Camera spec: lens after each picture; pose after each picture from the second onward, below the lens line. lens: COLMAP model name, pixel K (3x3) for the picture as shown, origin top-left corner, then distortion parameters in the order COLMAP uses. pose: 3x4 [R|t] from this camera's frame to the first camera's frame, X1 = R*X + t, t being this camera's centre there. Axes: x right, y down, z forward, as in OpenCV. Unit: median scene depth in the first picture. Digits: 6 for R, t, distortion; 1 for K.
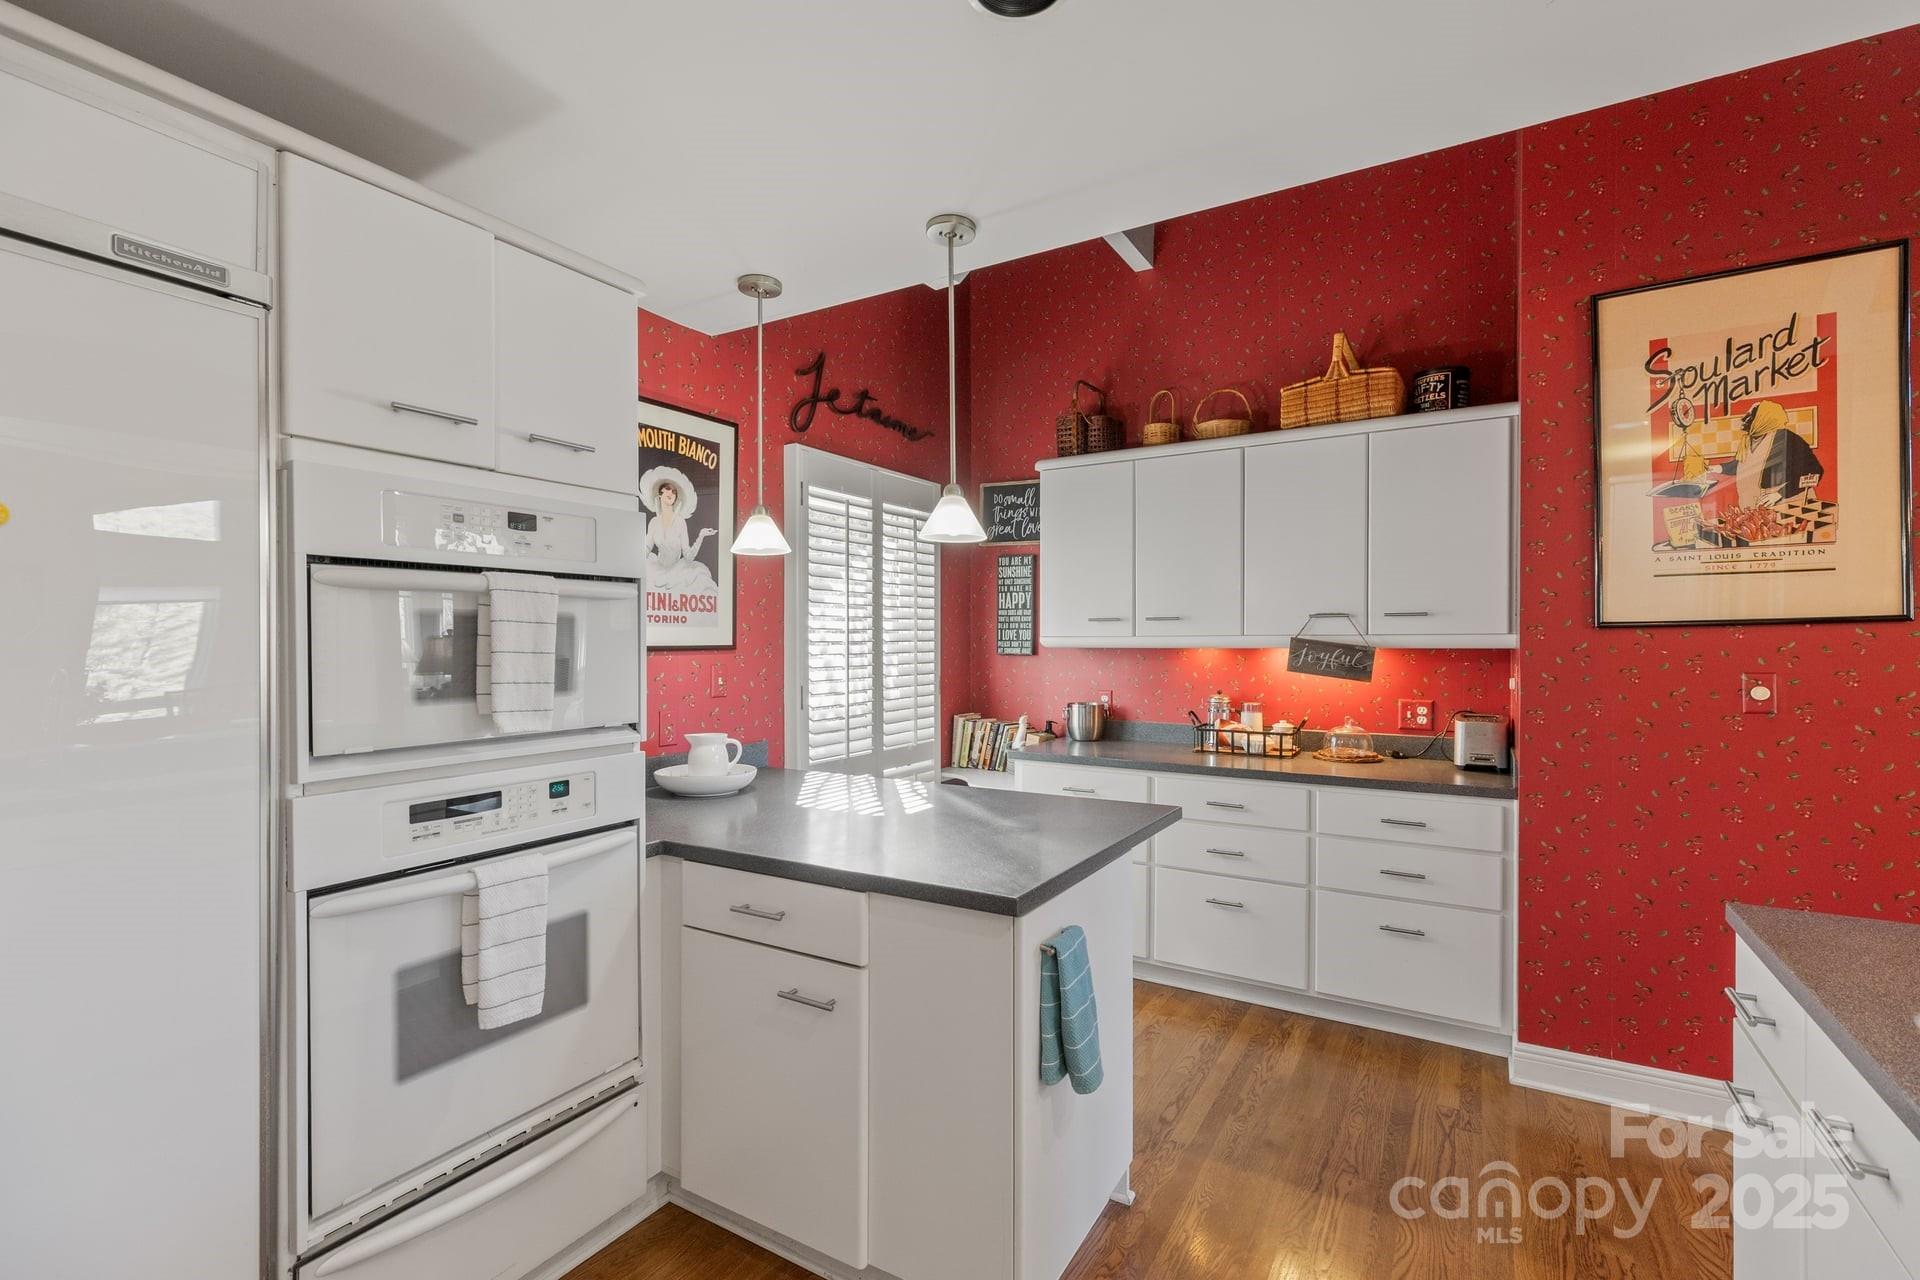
lens RADIAL K [[859.2, 0, 970.9], [0, 859.2, 649.5], [0, 0, 1]] dist [0.008001, 0.001104]
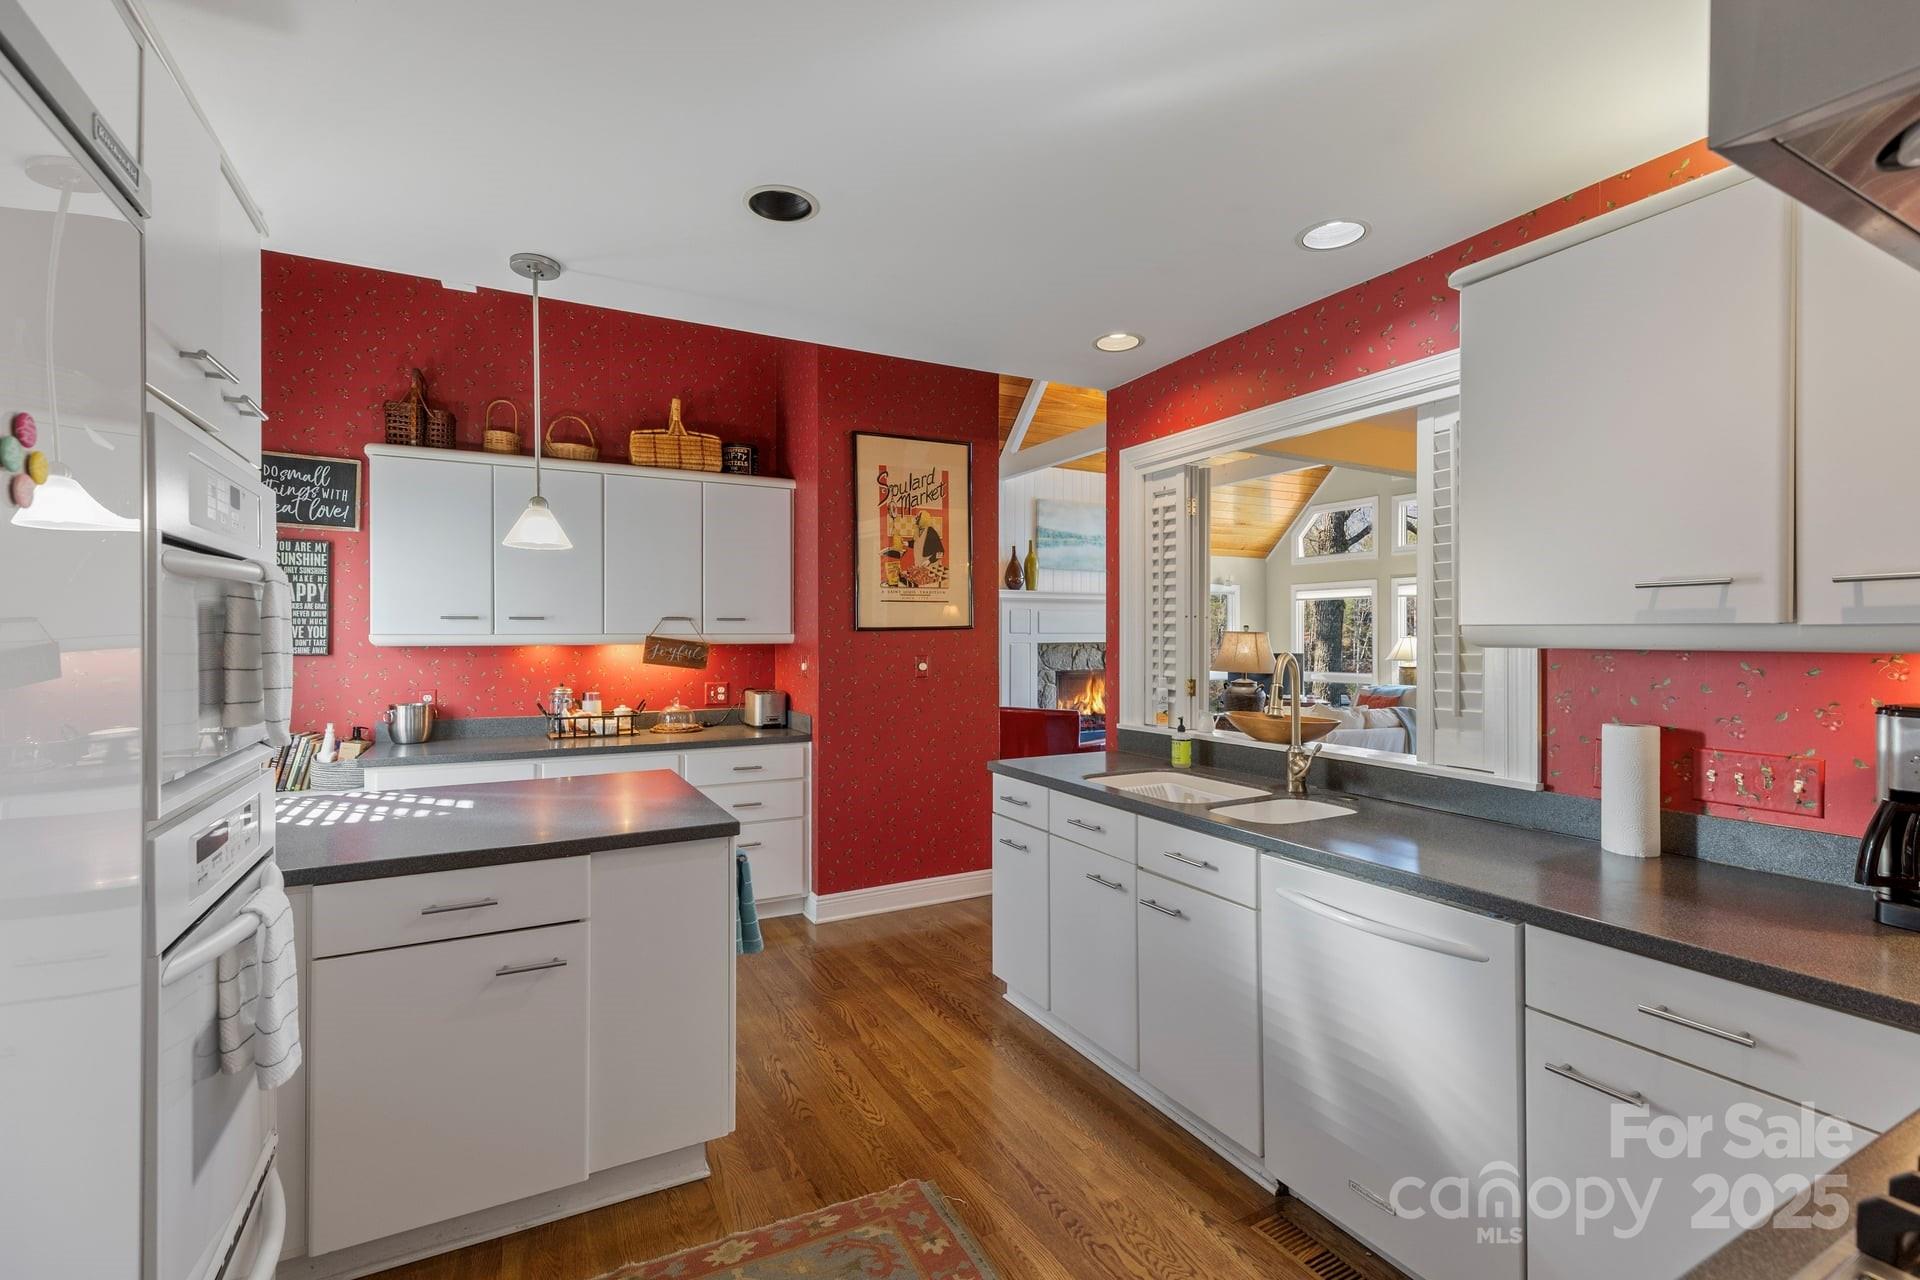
lens RADIAL K [[859.2, 0, 953.5], [0, 859.2, 642.9], [0, 0, 1]] dist [0.008001, 0.001104]
pose [[0.525138, -0.005774, 0.850997, -0.453707], [0.009532, 0.999954, 0.000903, -0.000788], [-0.850964, 0.007637, 0.525169, -0.021410]]
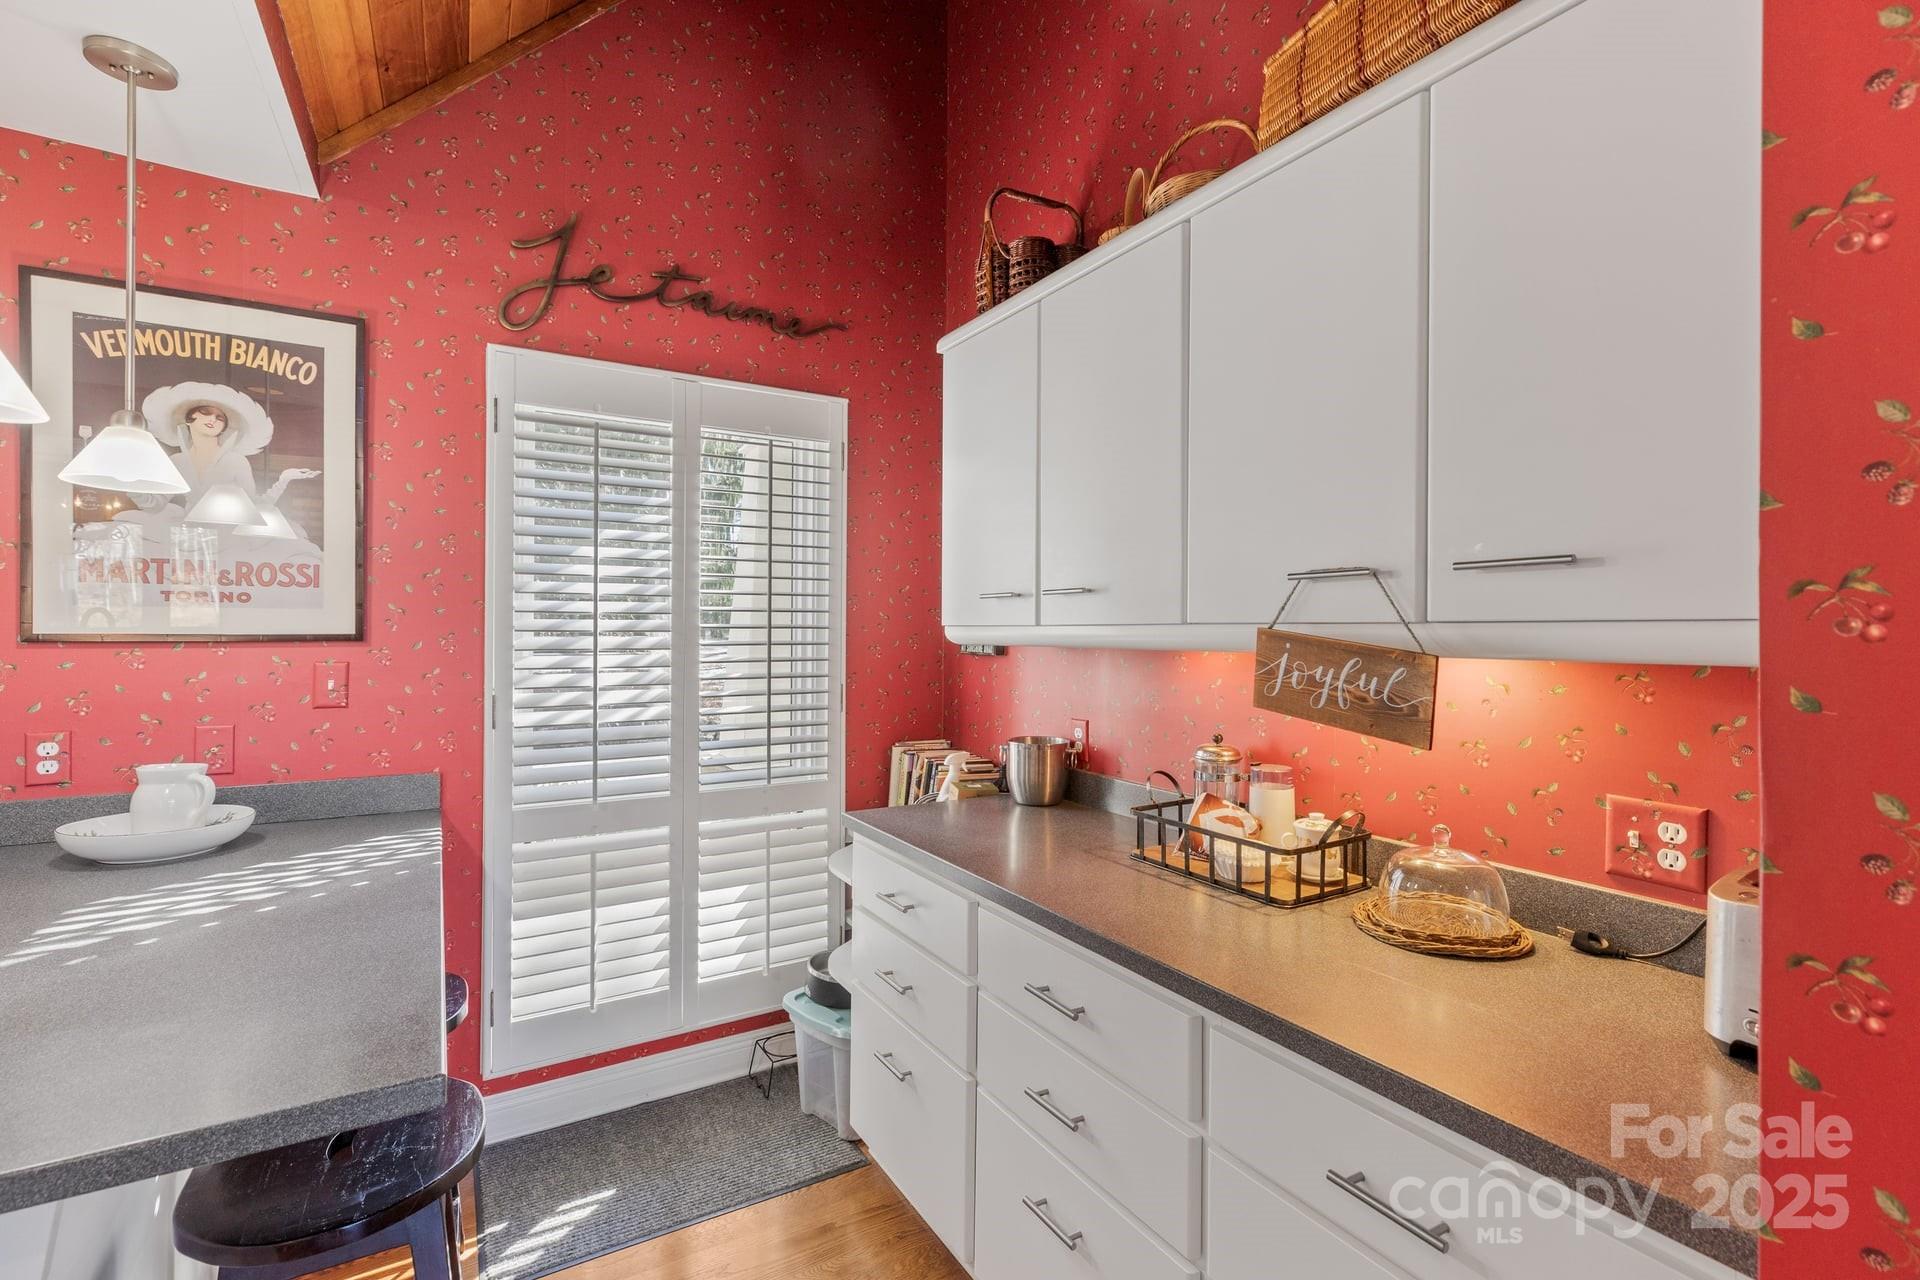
lens RADIAL K [[859.2, 0, 960.5], [0, 859.2, 627.9], [0, 0, 1]] dist [0.008001, 0.001104]
pose [[0.881230, 0.004735, -0.472664, 0.452572], [-0.012147, 0.999846, -0.012632, -0.007056], [0.472532, 0.016873, 0.881152, 0.564094]]
